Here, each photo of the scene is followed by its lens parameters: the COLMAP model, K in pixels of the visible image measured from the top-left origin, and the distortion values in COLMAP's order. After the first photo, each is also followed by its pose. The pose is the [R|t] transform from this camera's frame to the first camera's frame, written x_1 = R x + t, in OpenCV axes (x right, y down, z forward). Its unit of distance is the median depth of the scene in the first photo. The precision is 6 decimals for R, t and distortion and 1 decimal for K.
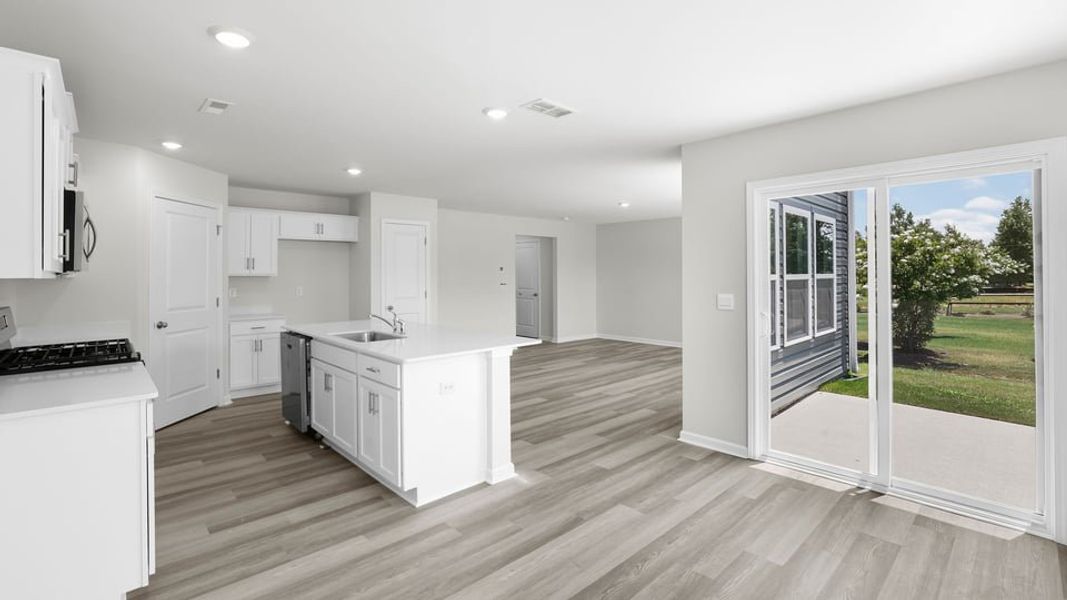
lens RADIAL K [[469.1, 0, 521.4], [0, 469.1, 278.3], [0, 0, 1]] dist [-0.029266, 0.003990]
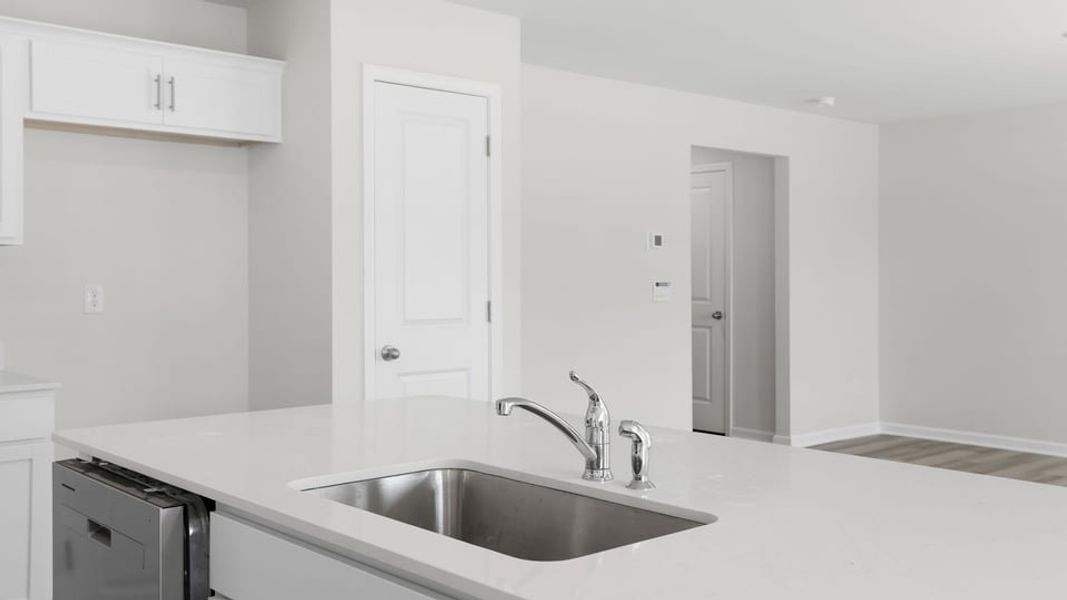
lens RADIAL K [[1039.6, 0, 537.0], [0, 1039.6, 274.6], [0, 0, 1]] dist [0.008084, 0.000000]
pose [[0.999991, 0.004211, 0.000342, -0.237630], [-0.004209, 0.999973, -0.006053, 0.018553], [-0.000367, 0.006051, 0.999982, 0.407689]]
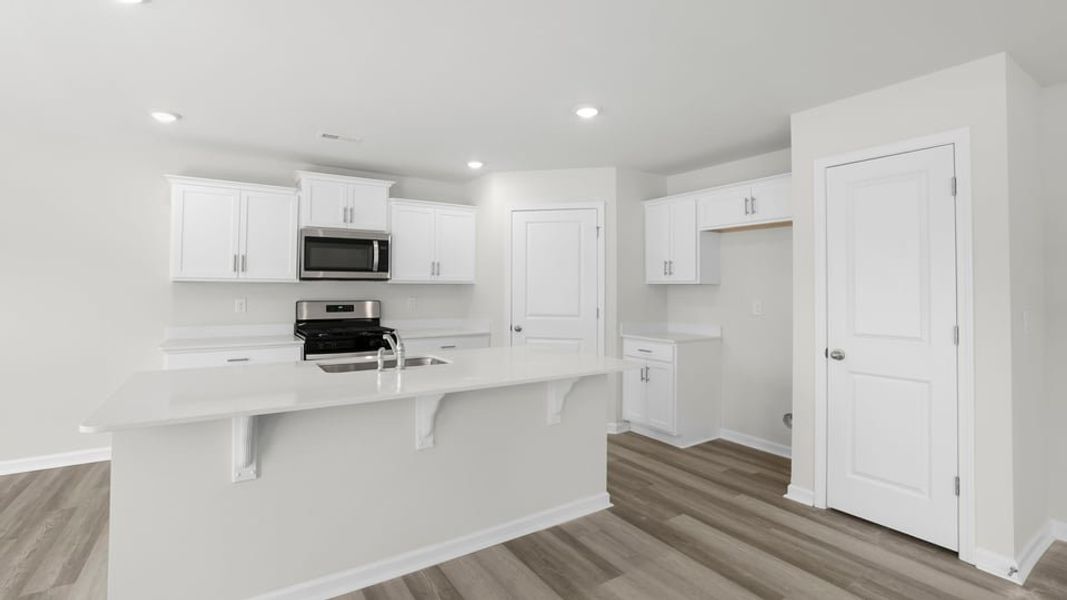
lens RADIAL K [[469.1, 0, 522.2], [0, 469.1, 280.6], [0, 0, 1]] dist [-0.029266, 0.003990]
pose [[-0.160105, -0.010737, -0.987042, 0.262654], [-0.011036, 0.999898, -0.009086, -0.000933], [0.987038, 0.009439, -0.160207, 1.014165]]
